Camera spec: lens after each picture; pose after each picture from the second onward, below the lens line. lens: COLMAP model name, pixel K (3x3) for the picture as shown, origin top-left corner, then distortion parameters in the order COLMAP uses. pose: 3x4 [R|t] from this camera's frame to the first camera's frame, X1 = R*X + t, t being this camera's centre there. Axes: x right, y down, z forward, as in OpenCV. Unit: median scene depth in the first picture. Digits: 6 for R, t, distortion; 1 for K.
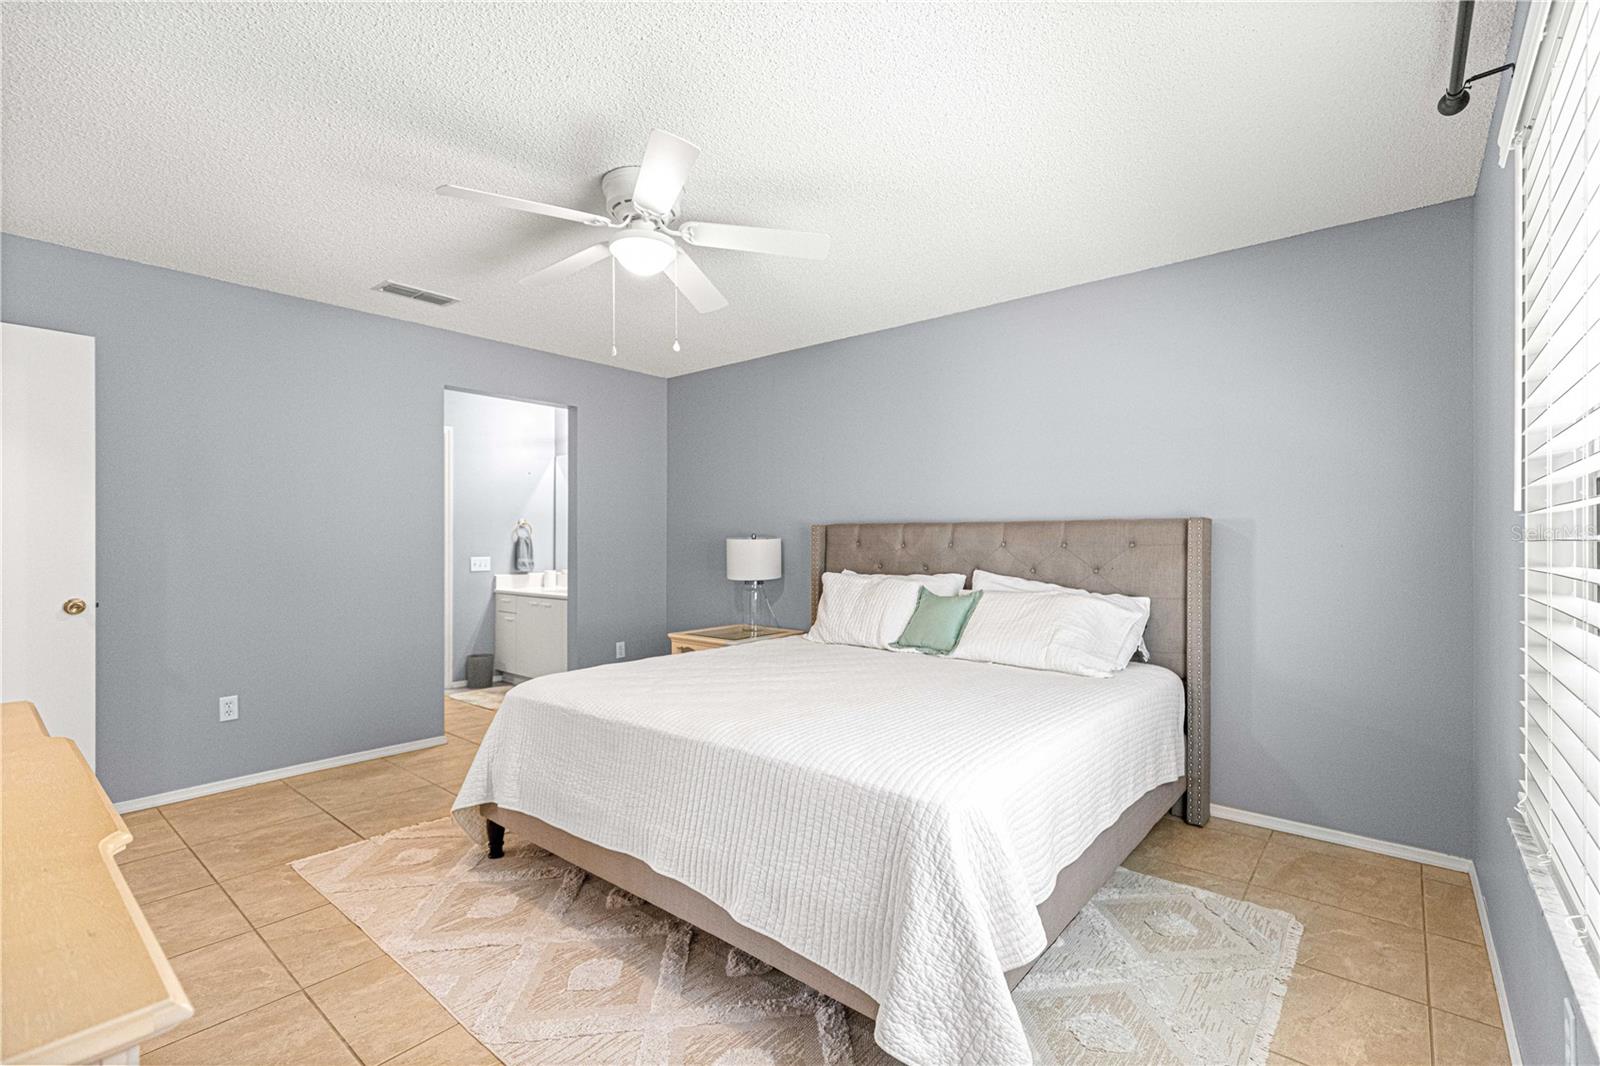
lens RADIAL K [[724.0, 0, 805.8], [0, 724.0, 535.7], [0, 0, 1]] dist [0.011726, -0.000801]
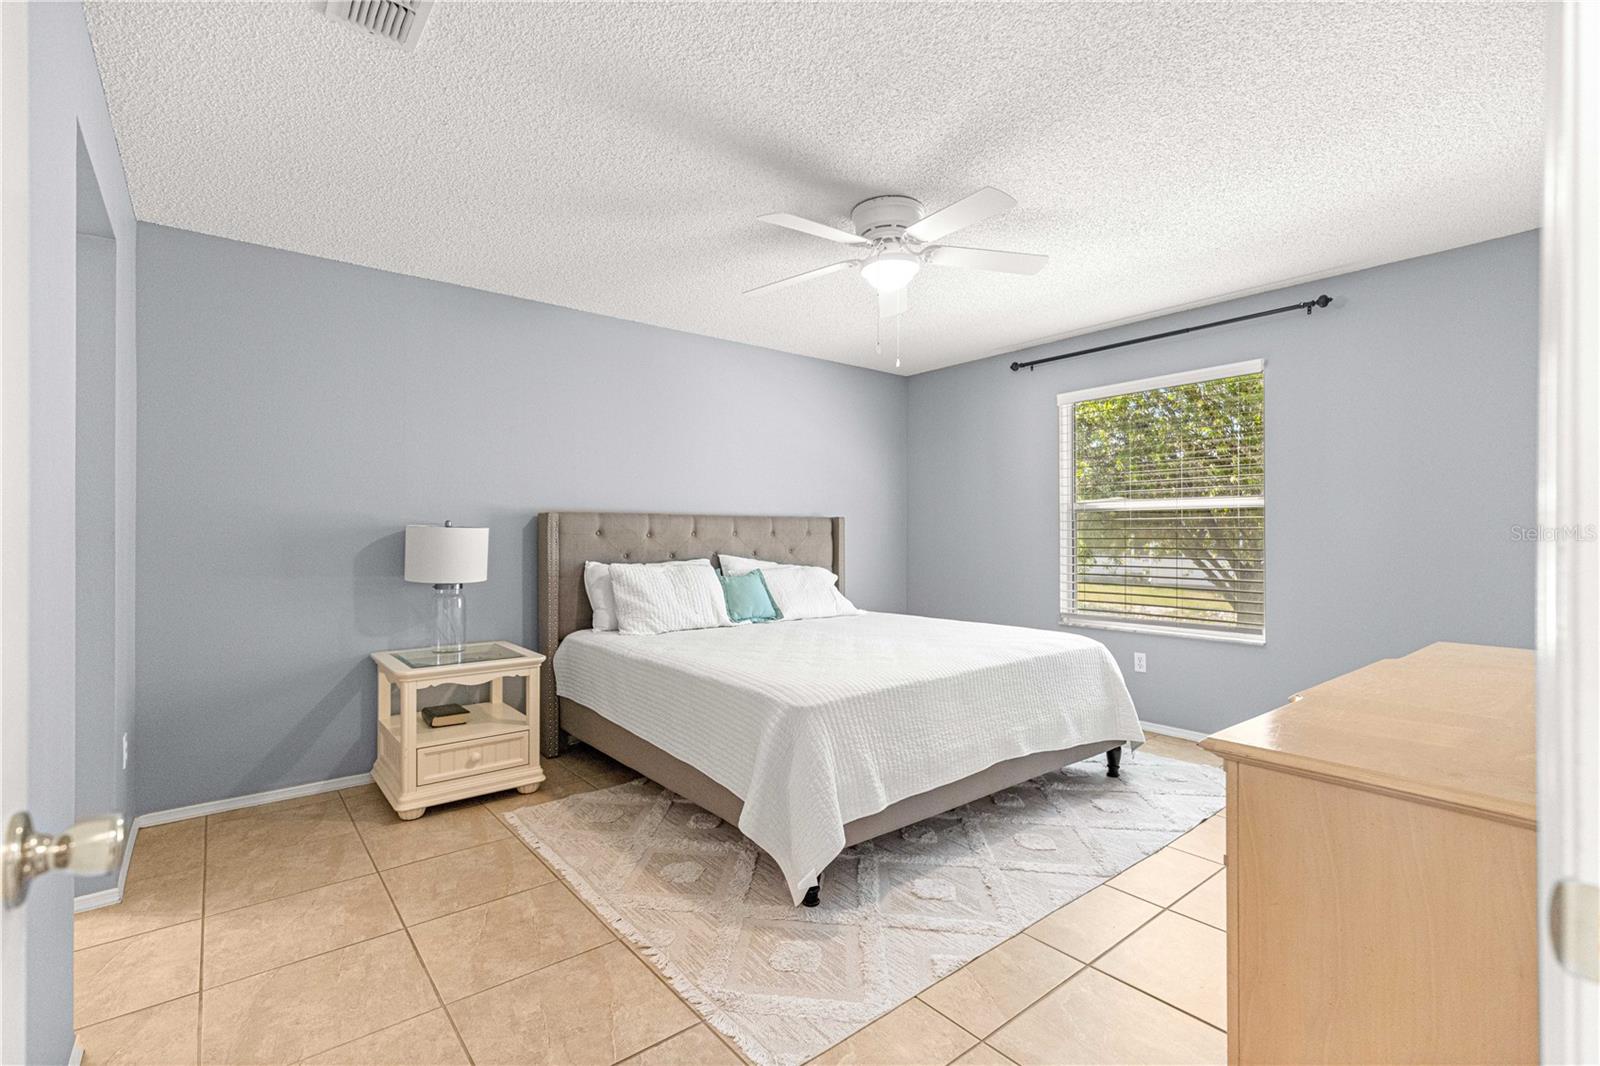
lens RADIAL K [[724.0, 0, 805.8], [0, 724.0, 535.7], [0, 0, 1]] dist [0.011726, -0.000801]
pose [[0.181047, -0.001836, 0.983473, -0.939962], [-0.004180, 0.999988, 0.002636, 0.011795], [-0.983466, -0.004588, 0.181037, 0.645043]]
